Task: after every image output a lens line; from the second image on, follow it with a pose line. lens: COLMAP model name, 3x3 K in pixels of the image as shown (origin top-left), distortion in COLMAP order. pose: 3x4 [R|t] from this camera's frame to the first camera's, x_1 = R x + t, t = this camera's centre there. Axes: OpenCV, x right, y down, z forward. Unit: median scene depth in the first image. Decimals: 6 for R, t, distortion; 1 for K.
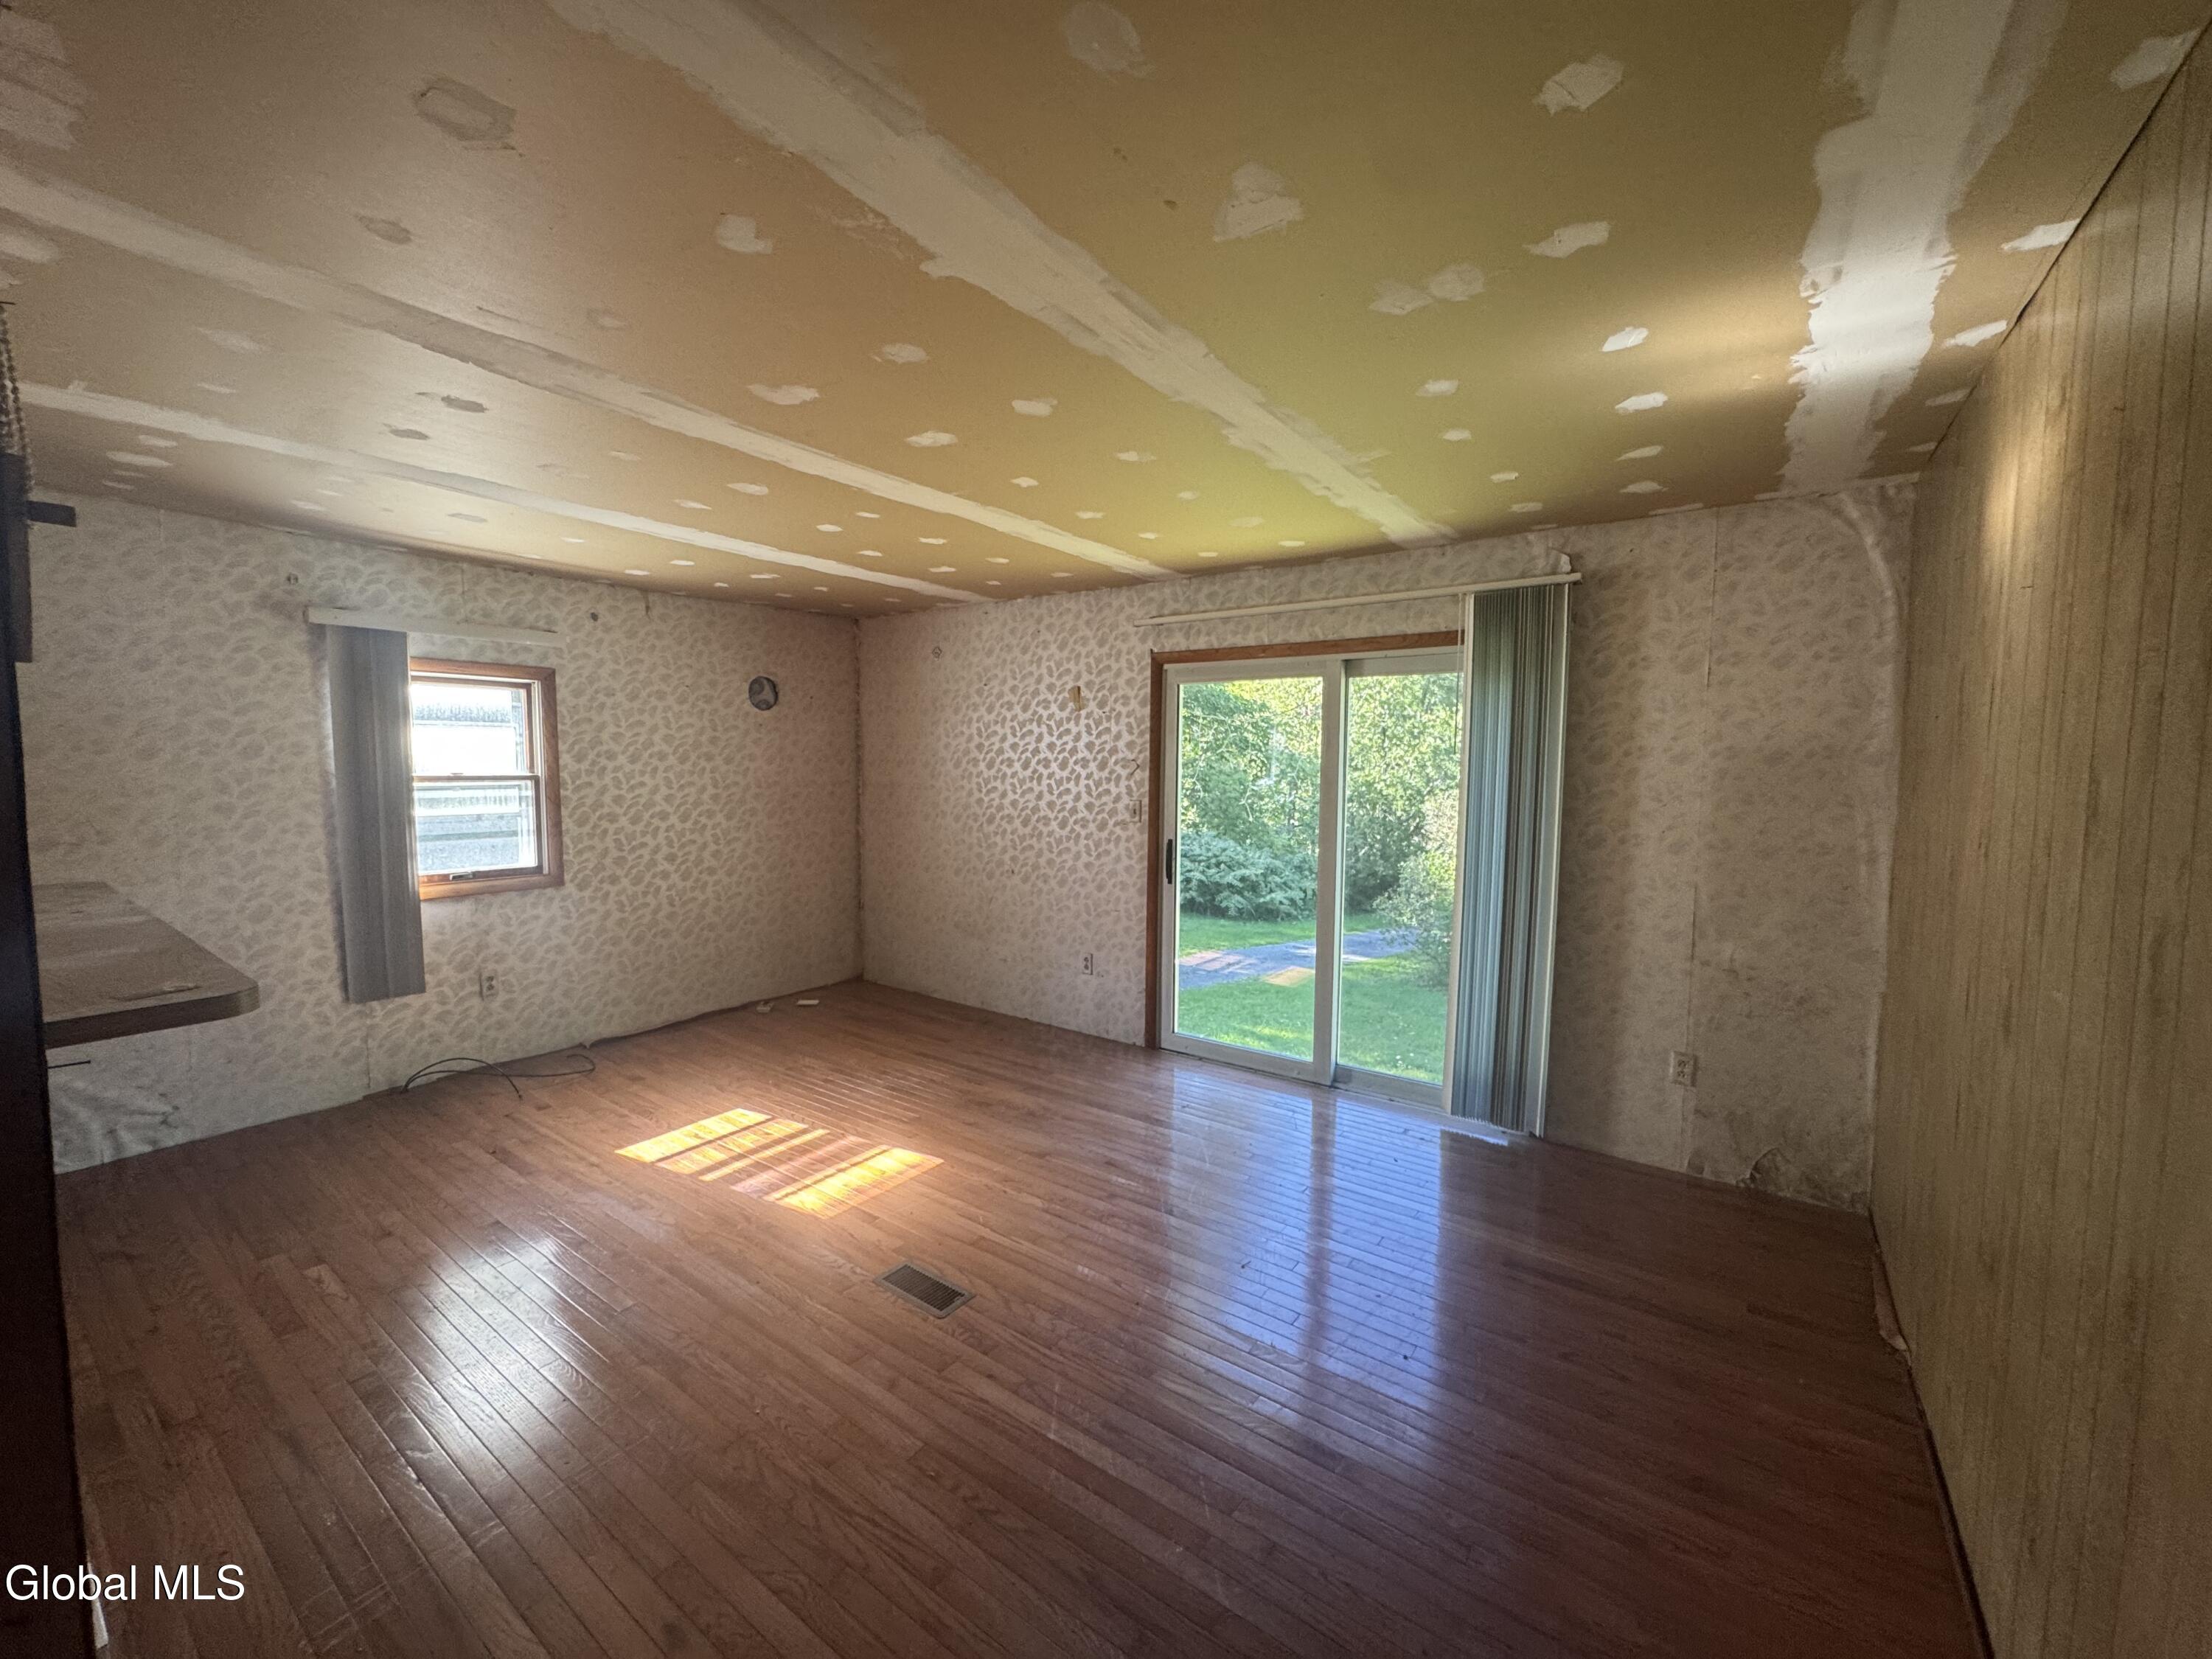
lens RADIAL K [[873.2, 0, 1105.8], [0, 873.2, 829.0], [0, 0, 1]] dist [-0.002438, 0.000799]
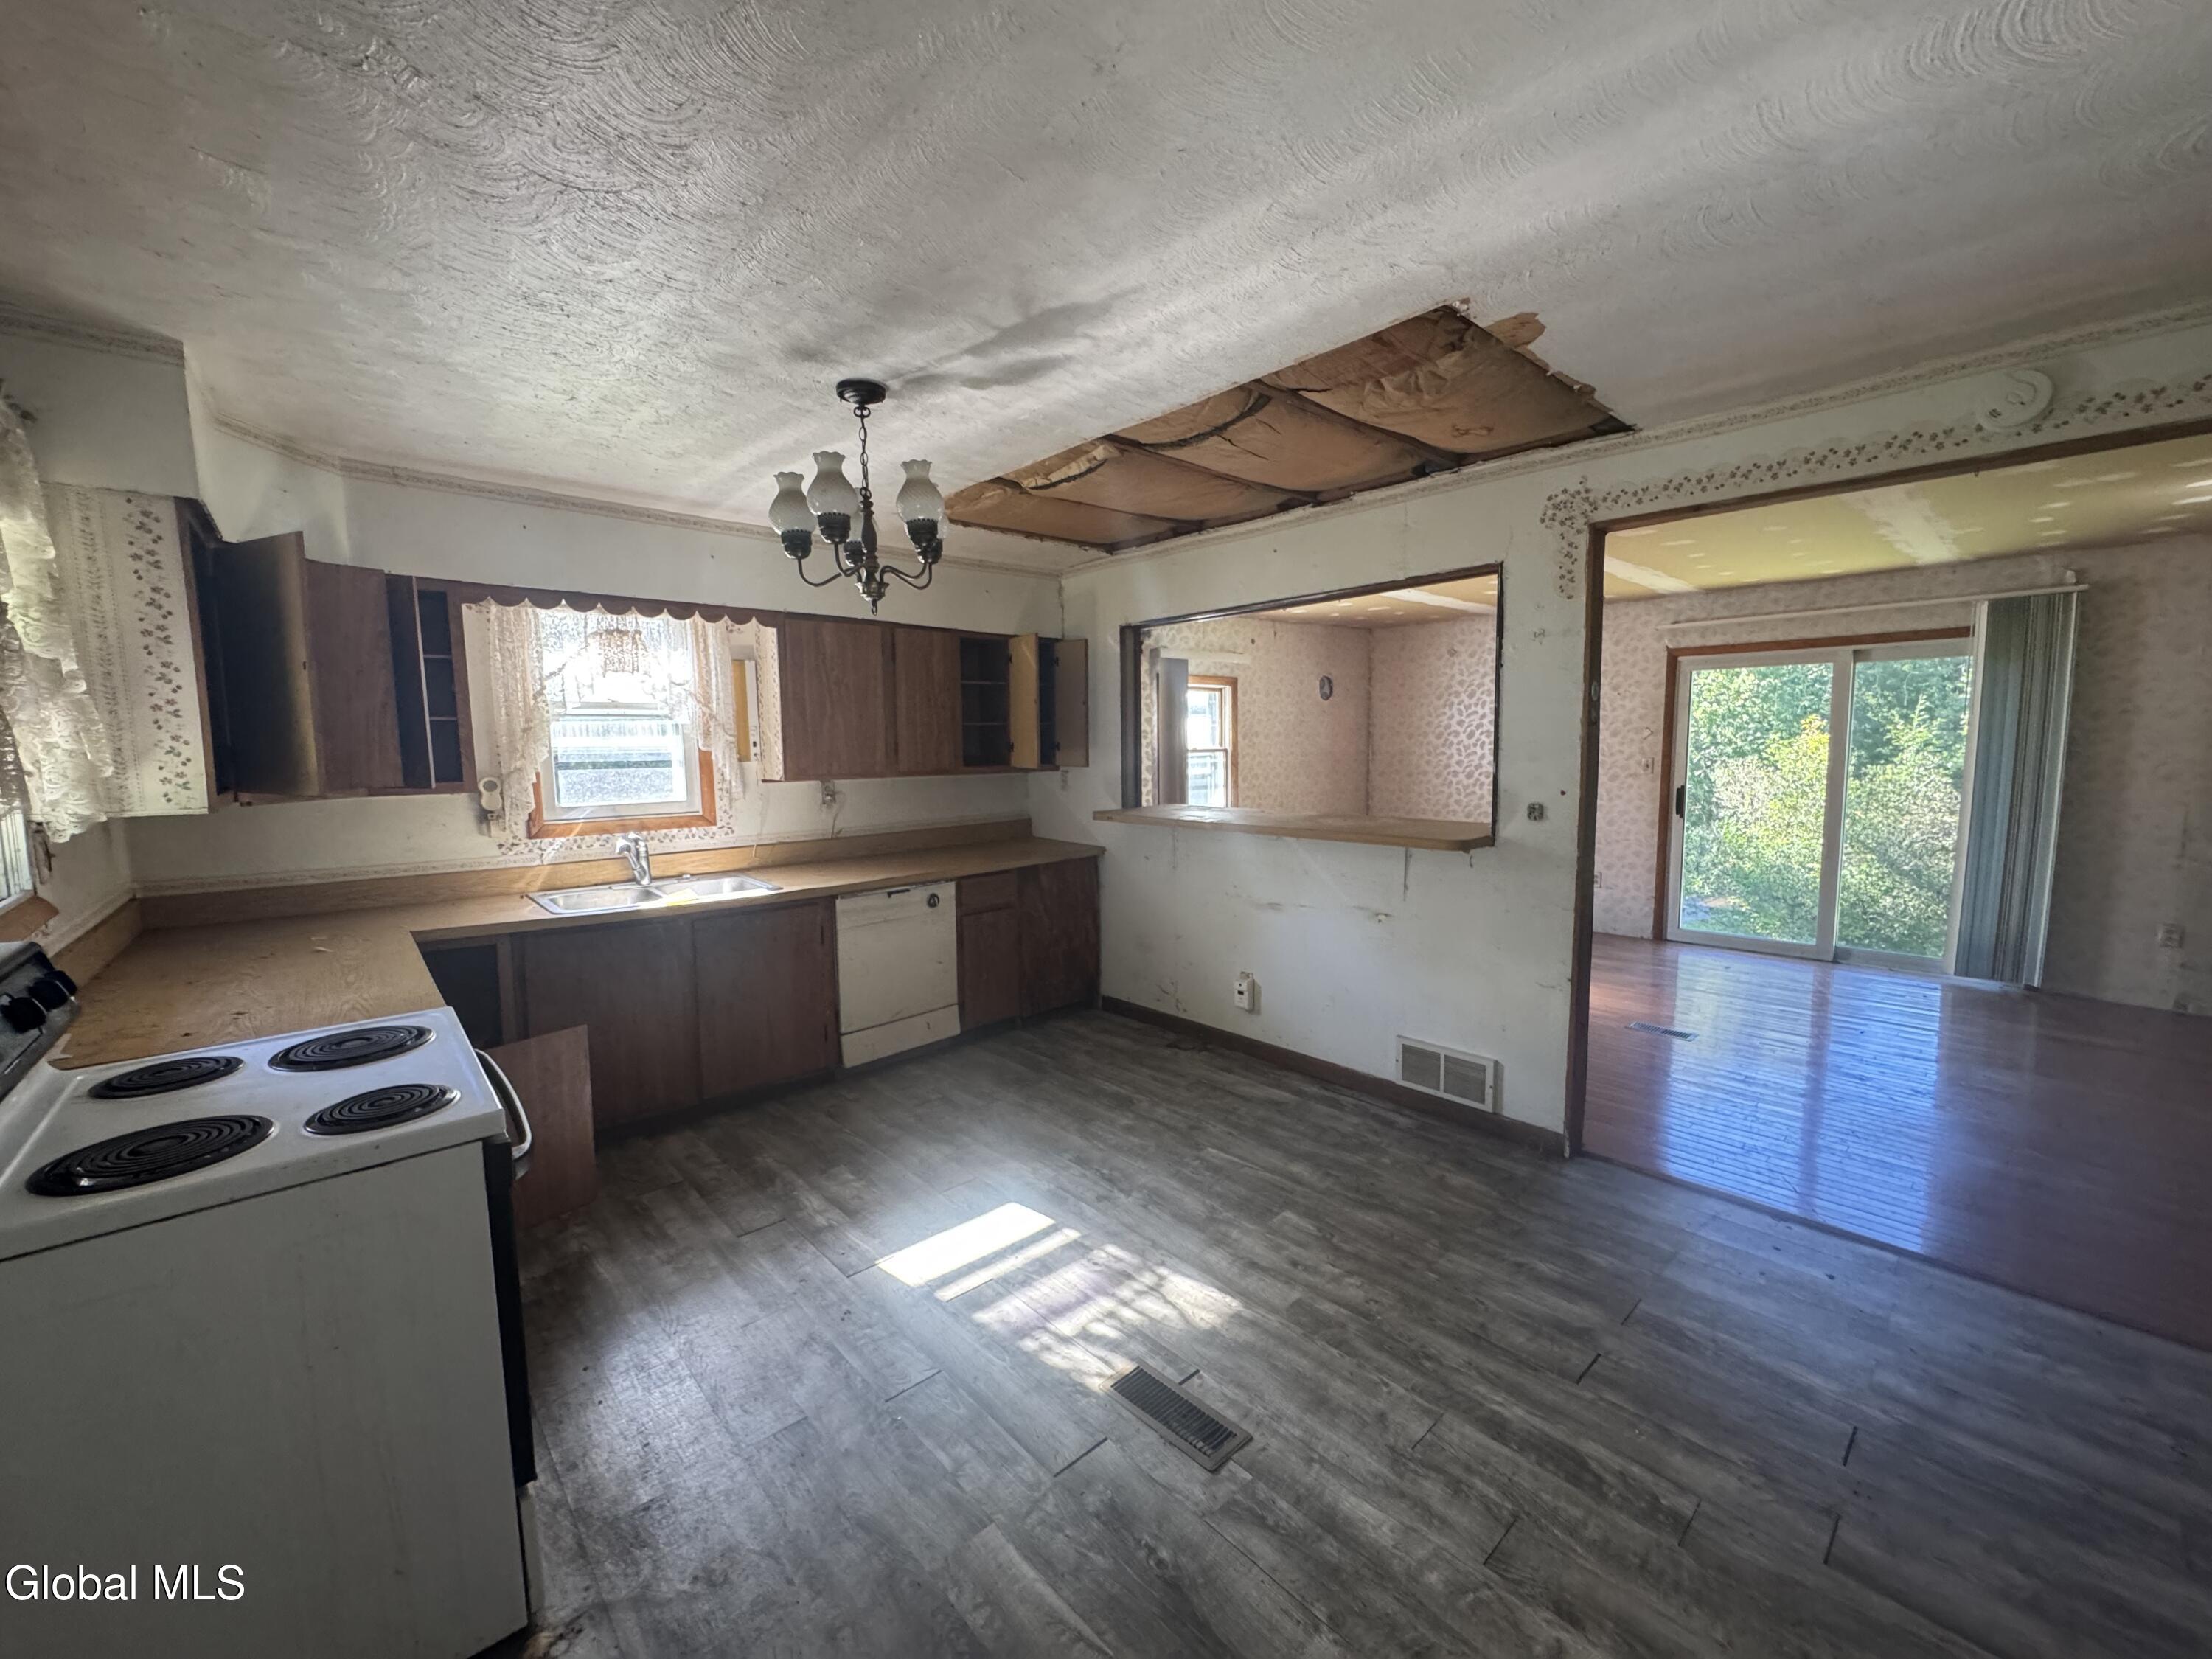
lens RADIAL K [[873.2, 0, 1109.1], [0, 873.2, 829.6], [0, 0, 1]] dist [-0.002438, 0.000799]
pose [[0.979671, -0.003868, -0.200573, -0.555344], [0.008829, 0.999677, 0.023844, 0.042349], [0.200416, -0.025130, 0.979389, -0.541682]]
